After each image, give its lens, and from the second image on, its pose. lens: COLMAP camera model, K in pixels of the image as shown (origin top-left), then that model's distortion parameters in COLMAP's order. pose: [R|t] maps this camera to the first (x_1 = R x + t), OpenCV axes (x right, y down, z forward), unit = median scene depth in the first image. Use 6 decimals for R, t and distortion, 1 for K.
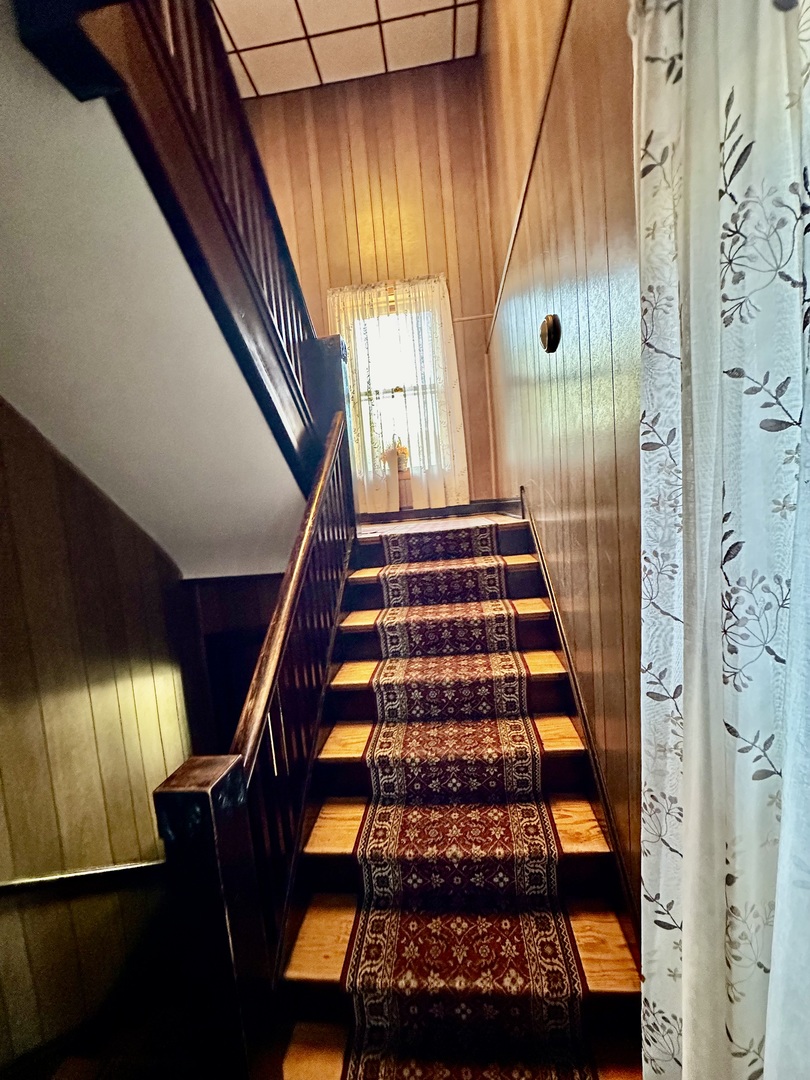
lens RADIAL K [[427.1, 0, 406.4], [0, 427.1, 543.6], [0, 0, 1]] dist [-0.000788, 0.000909]
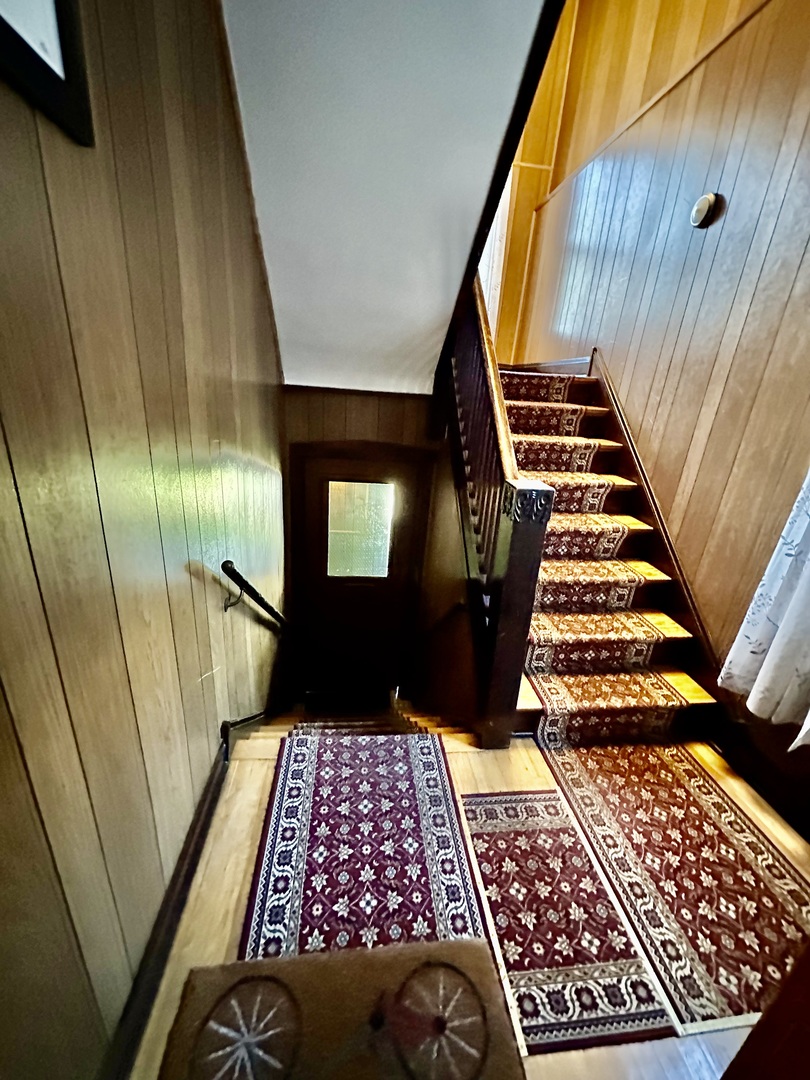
lens RADIAL K [[427.1, 0, 406.5], [0, 427.1, 541.4], [0, 0, 1]] dist [-0.000788, 0.000909]
pose [[0.961921, 0.074775, 0.262899, -0.840523], [-0.140256, 0.960595, 0.239968, 0.284998], [-0.234596, -0.267704, 0.934505, -0.237436]]
